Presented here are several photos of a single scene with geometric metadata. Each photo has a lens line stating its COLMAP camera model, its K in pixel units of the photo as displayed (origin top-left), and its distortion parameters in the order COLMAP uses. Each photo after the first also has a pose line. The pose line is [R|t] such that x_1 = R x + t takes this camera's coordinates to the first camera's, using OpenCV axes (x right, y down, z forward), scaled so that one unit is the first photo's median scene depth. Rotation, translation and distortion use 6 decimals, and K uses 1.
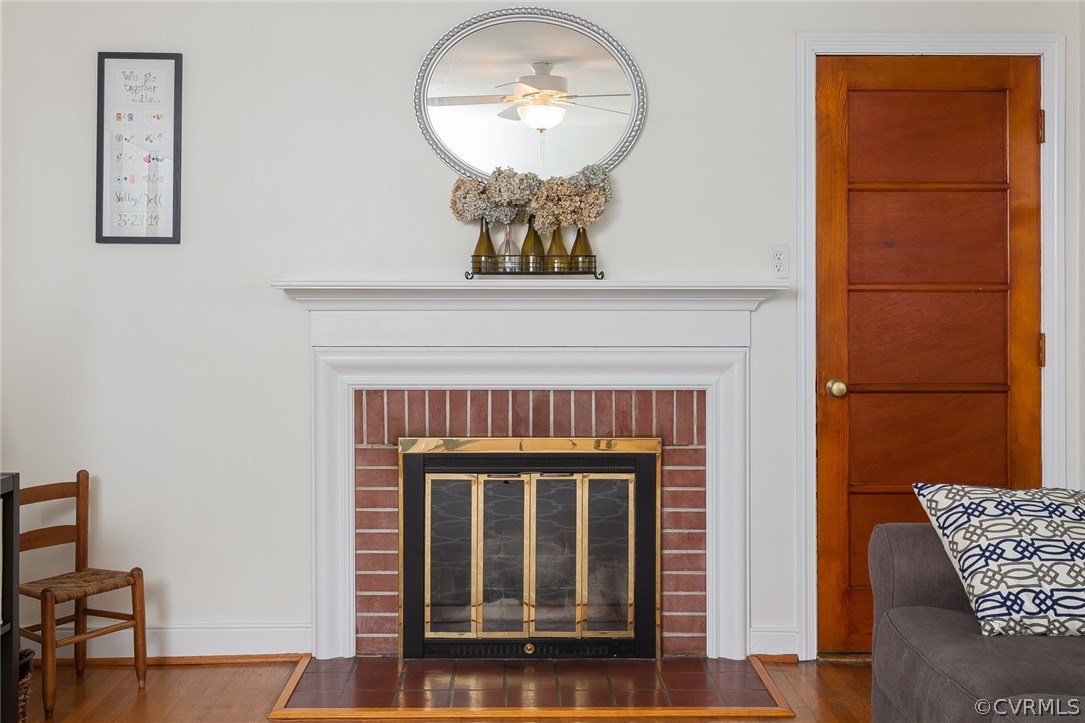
lens RADIAL K [[1146.0, 0, 552.6], [0, 1146.0, 302.9], [0, 0, 1]] dist [0.008043, 0.000000]
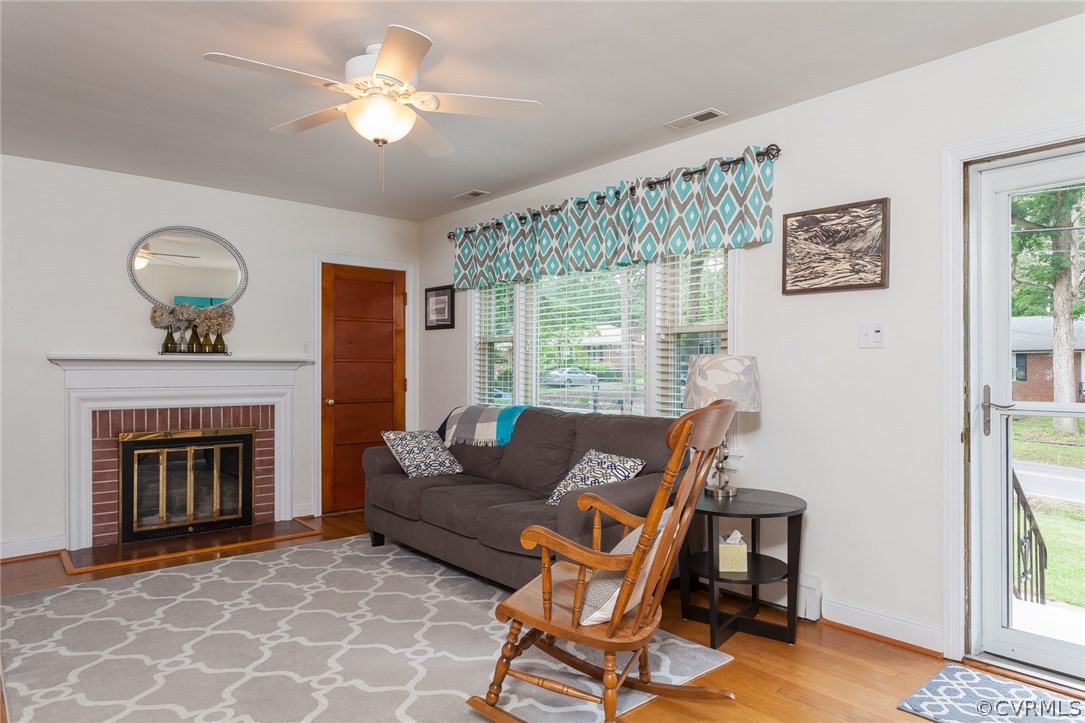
lens RADIAL K [[713.2, 0, 534.4], [0, 713.2, 360.4], [0, 0, 1]] dist [-0.011195, -0.002275]
pose [[0.774700, 0.006035, 0.632301, -0.363024], [-0.003289, 0.999979, -0.005514, -0.006032], [-0.632321, 0.002193, 0.774704, -0.426244]]
